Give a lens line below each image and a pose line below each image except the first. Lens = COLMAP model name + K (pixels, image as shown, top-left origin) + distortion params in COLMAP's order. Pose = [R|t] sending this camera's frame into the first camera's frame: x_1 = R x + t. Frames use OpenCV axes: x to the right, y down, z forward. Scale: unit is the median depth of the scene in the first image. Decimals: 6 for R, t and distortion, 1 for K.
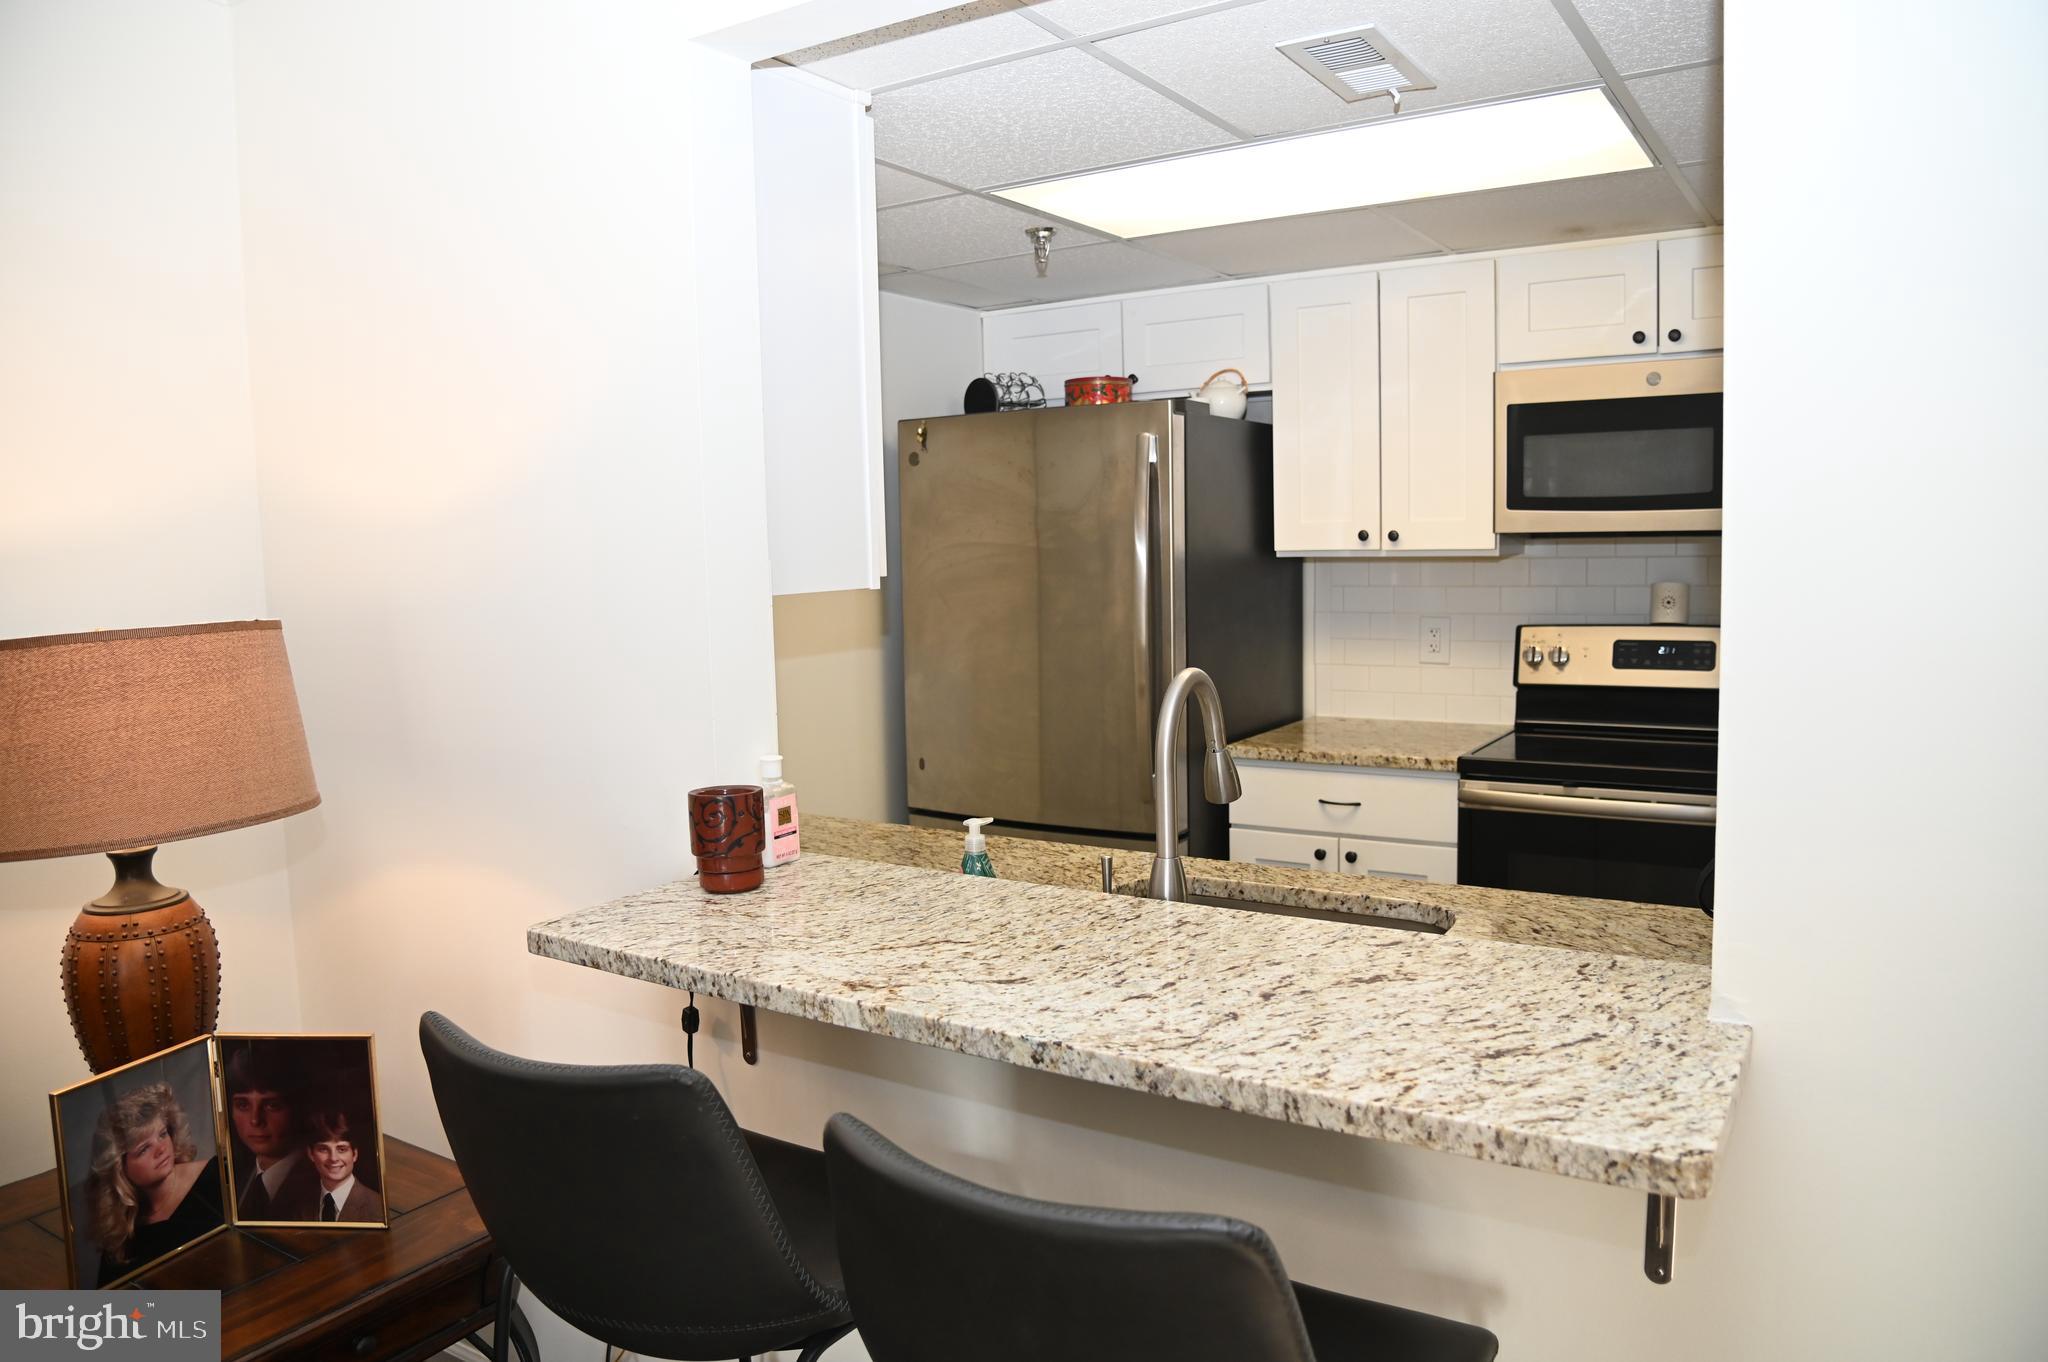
lens RADIAL K [[1399.2, 0, 1022.4], [0, 1399.2, 674.1], [0, 0, 1]] dist [-0.066329, 0.008578]
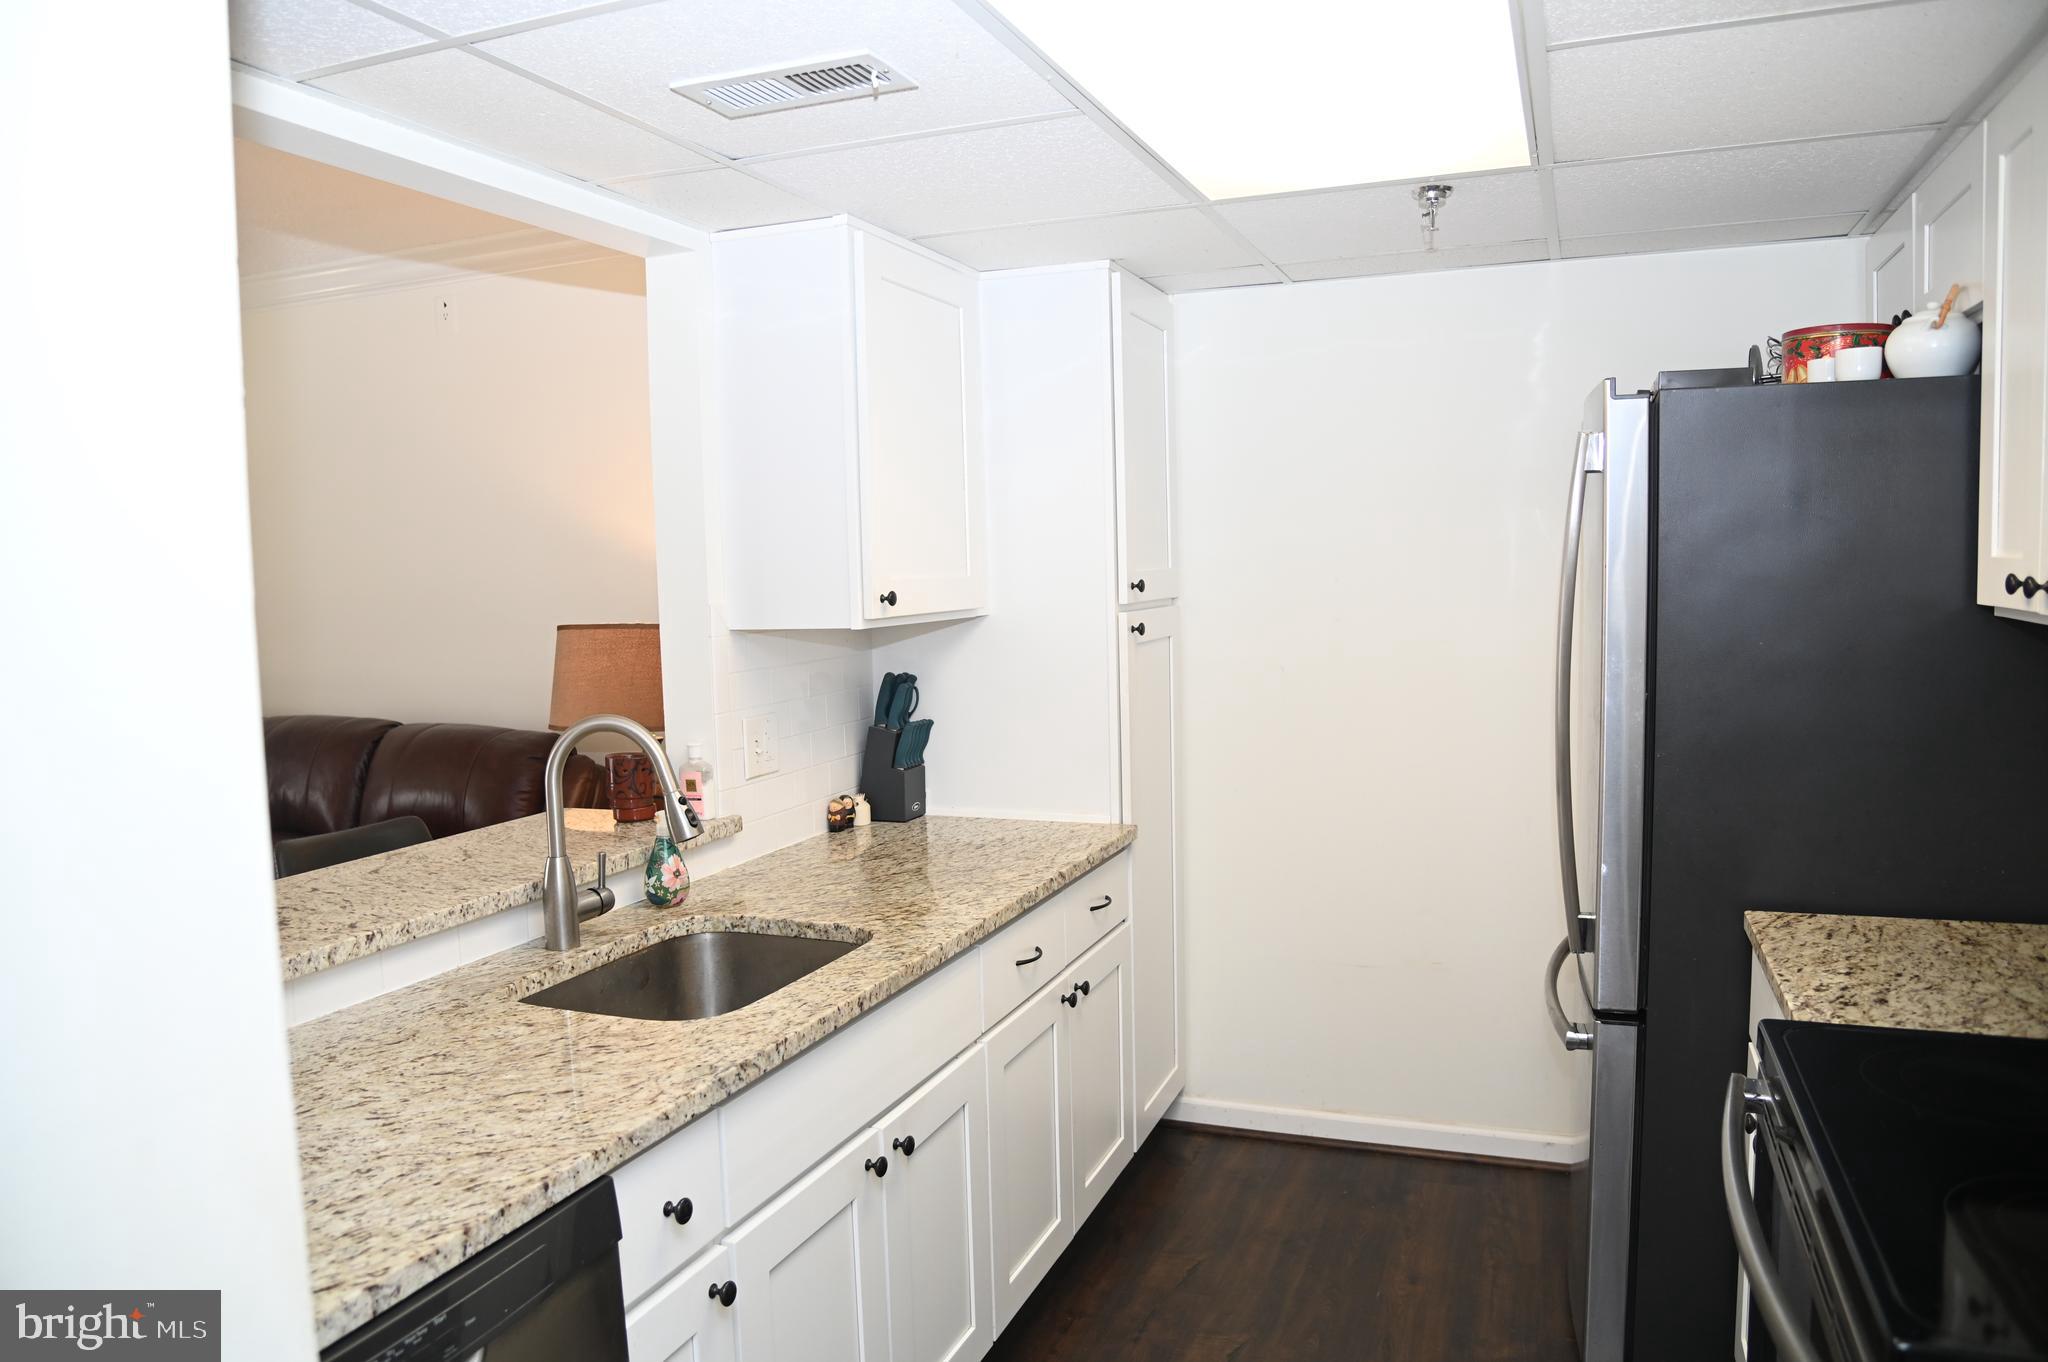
lens RADIAL K [[1399.2, 0, 1024.0], [0, 1399.2, 681.6], [0, 0, 1]] dist [-0.066329, 0.008578]
pose [[0.198433, 0.112348, -0.973654, 1.608603], [-0.076929, 0.992129, 0.098801, -0.206839], [0.977091, 0.055297, 0.205515, 1.334452]]
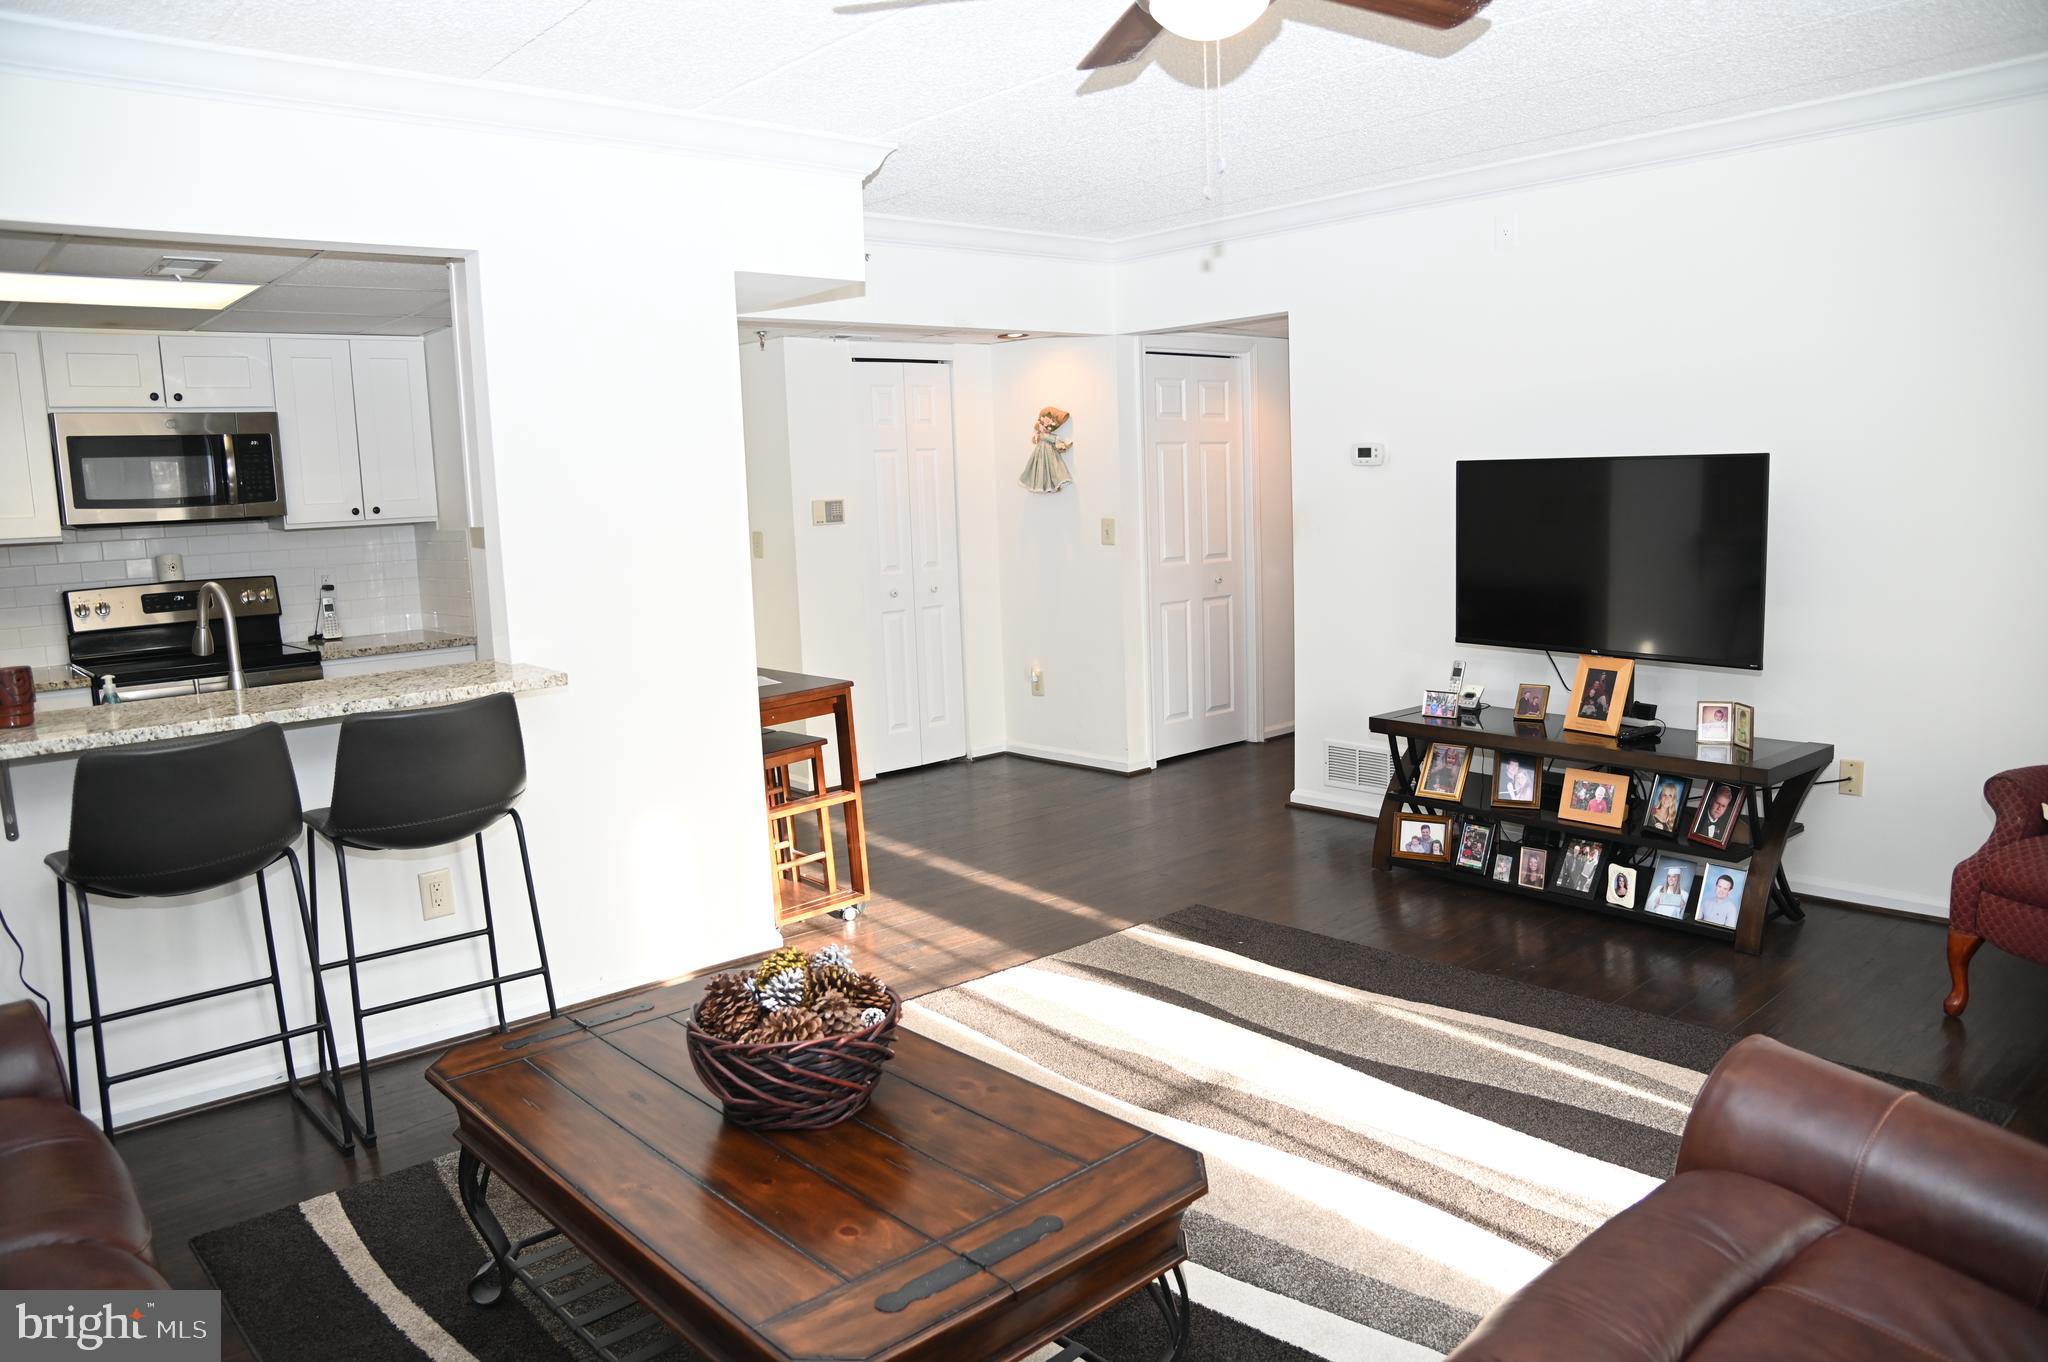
lens RADIAL K [[1399.2, 0, 1027.6], [0, 1399.2, 681.8], [0, 0, 1]] dist [-0.066329, 0.008578]
pose [[0.268384, -0.116846, 0.956199, -1.693185], [0.114659, 0.989435, 0.088725, 0.111048], [-0.956464, 0.085824, 0.278946, -0.747720]]
